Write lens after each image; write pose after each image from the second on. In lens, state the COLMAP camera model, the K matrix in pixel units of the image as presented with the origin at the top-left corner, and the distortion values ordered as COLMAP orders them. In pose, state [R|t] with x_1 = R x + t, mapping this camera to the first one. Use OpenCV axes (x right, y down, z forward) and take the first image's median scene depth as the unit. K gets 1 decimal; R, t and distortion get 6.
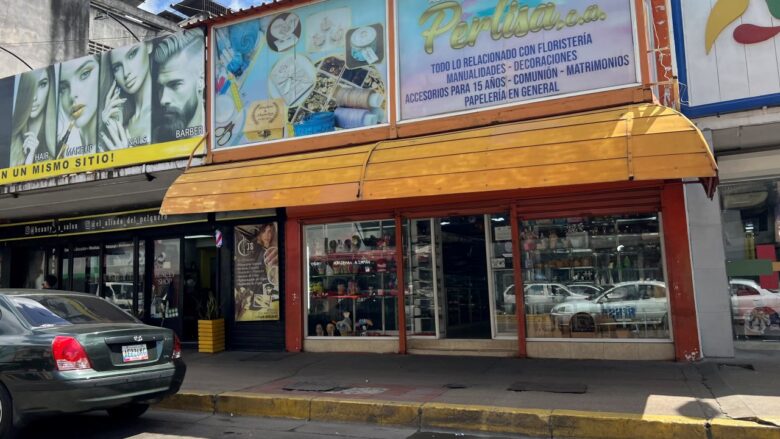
lens RADIAL K [[562.2, 0, 390.0], [0, 562.2, 219.5], [0, 0, 1]] dist [0.088471, -0.099808]
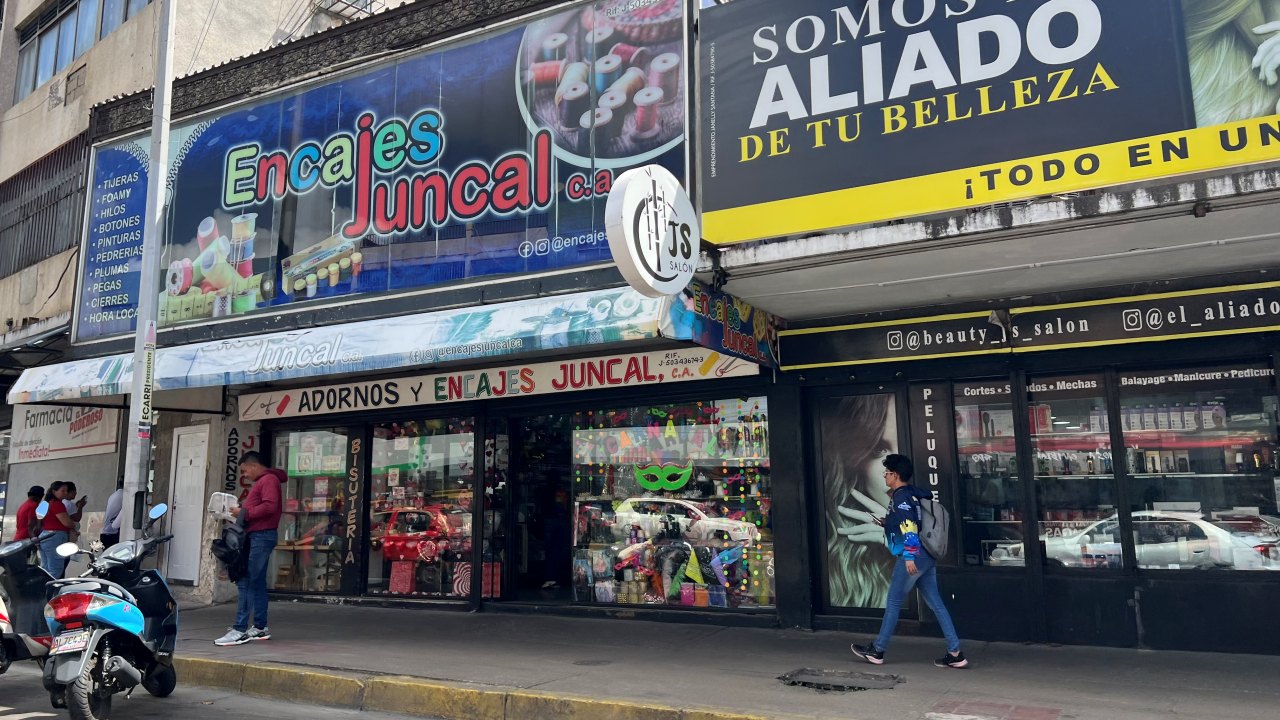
lens RADIAL K [[922.5, 0, 640.0], [0, 922.5, 360.0], [0, 0, 1]] dist [0.088471, -0.099808]
pose [[0.995908, 0.008152, -0.090007, -0.805388], [-0.011893, 0.999084, -0.041100, 0.066389], [0.089589, 0.042002, 0.995093, 0.344819]]
